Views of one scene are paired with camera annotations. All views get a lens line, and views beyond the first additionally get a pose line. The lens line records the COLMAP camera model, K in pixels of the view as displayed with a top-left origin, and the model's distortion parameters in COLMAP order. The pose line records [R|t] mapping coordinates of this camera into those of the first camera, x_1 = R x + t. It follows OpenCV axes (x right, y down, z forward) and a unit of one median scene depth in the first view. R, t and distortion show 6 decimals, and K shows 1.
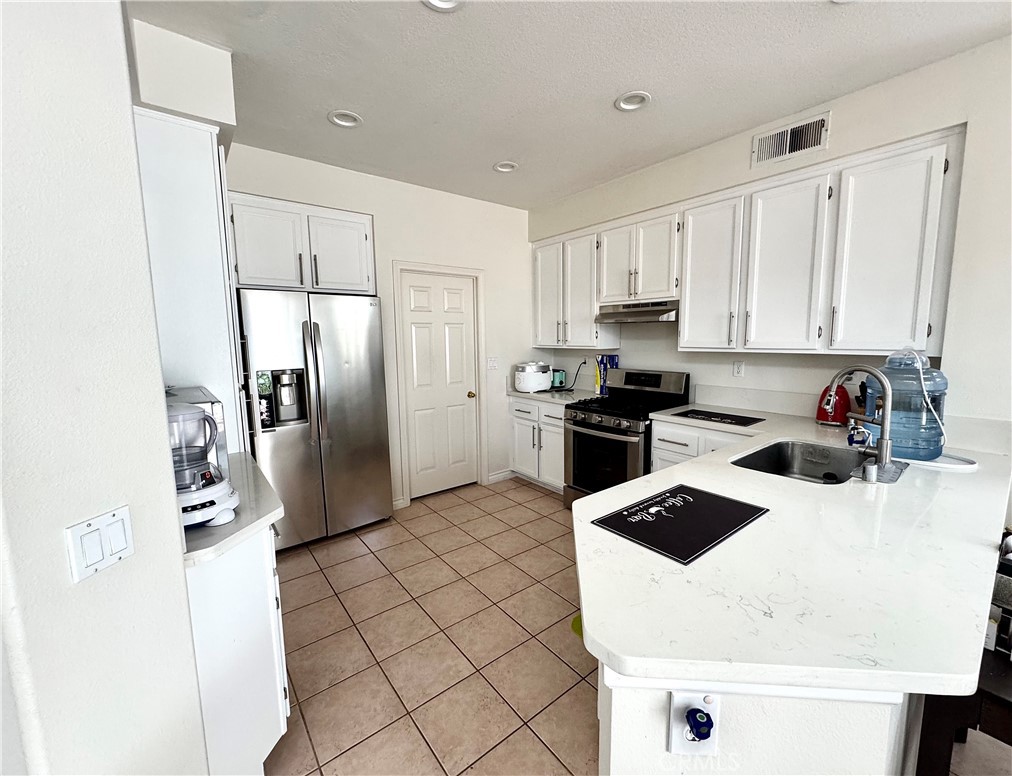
lens RADIAL K [[418.7, 0, 523.1], [0, 418.7, 385.3], [0, 0, 1]] dist [-0.000175, -0.000025]
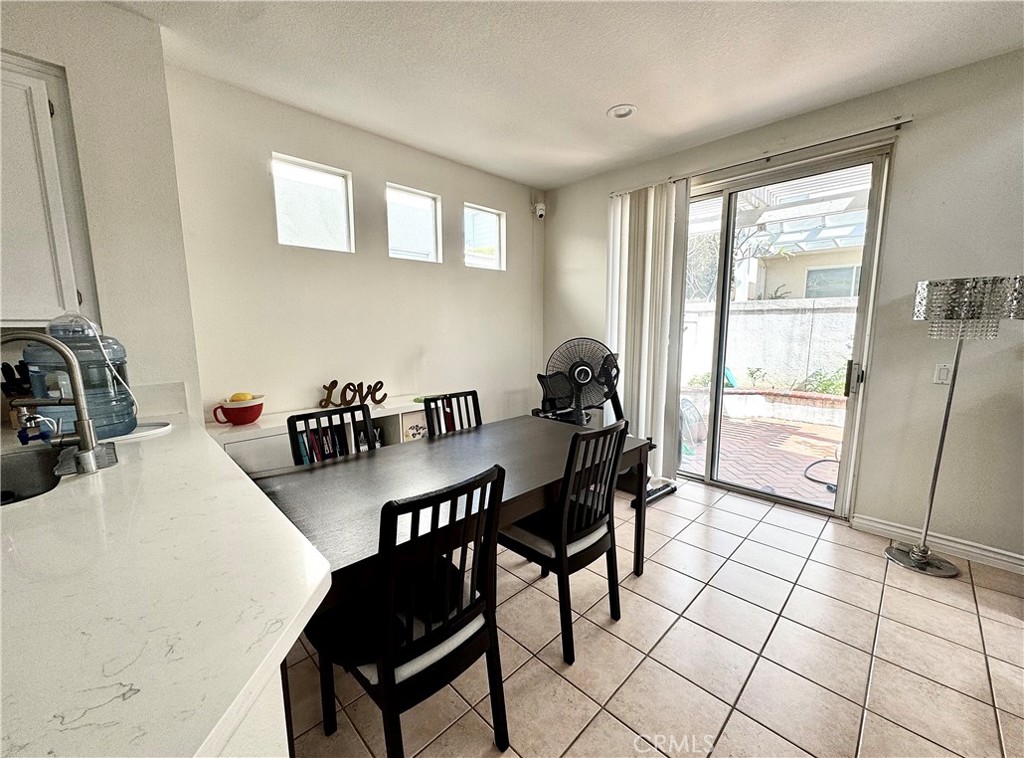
lens RADIAL K [[408.6, 0, 512.0], [0, 408.6, 379.0], [0, 0, 1]] dist [-0.001368, 0.000202]
pose [[-0.094195, -0.121158, 0.988154, 0.005304], [0.124793, 0.983301, 0.132459, 0.046420], [-0.987701, 0.135792, -0.077502, 0.213612]]
